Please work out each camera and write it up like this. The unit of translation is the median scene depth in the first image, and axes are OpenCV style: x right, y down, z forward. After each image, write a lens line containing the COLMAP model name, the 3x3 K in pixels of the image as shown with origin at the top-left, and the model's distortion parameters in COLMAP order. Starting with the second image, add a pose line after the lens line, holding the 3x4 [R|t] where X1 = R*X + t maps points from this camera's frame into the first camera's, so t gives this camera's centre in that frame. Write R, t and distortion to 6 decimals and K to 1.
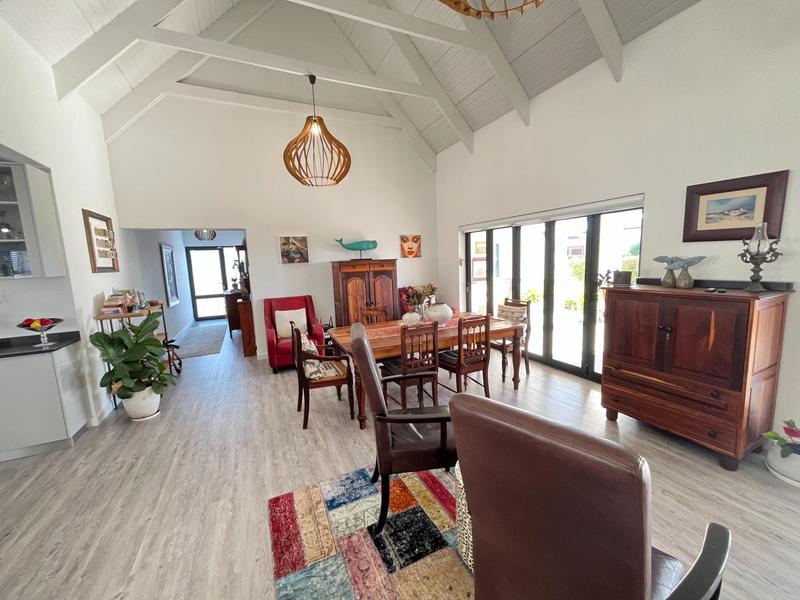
lens RADIAL K [[323.3, 0, 404.0], [0, 323.3, 298.9], [0, 0, 1]] dist [-0.007809, -0.000074]
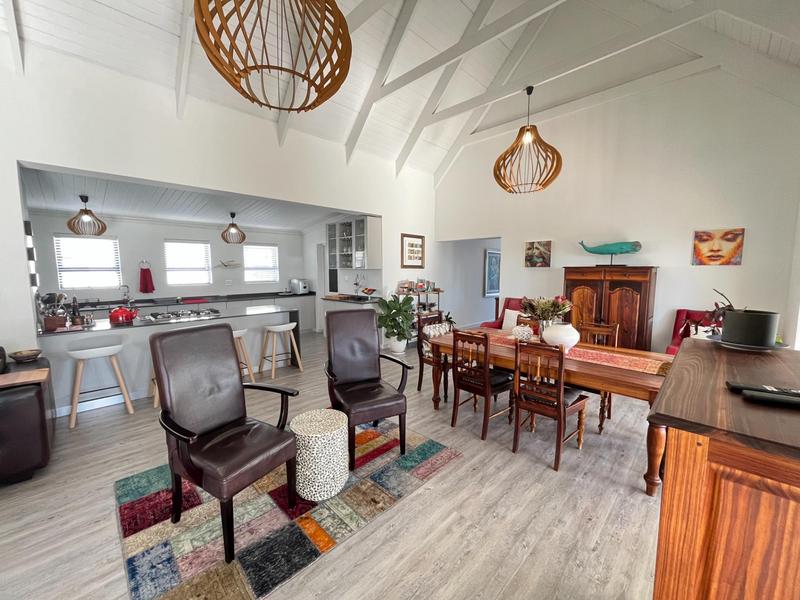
lens RADIAL K [[323.3, 0, 396.0], [0, 323.3, 299.9], [0, 0, 1]] dist [-0.007809, -0.000074]
pose [[0.322971, 0.129389, -0.937522, 0.501235], [-0.128309, 0.987451, 0.092078, -0.045302], [0.937671, 0.090554, 0.335520, 0.246707]]
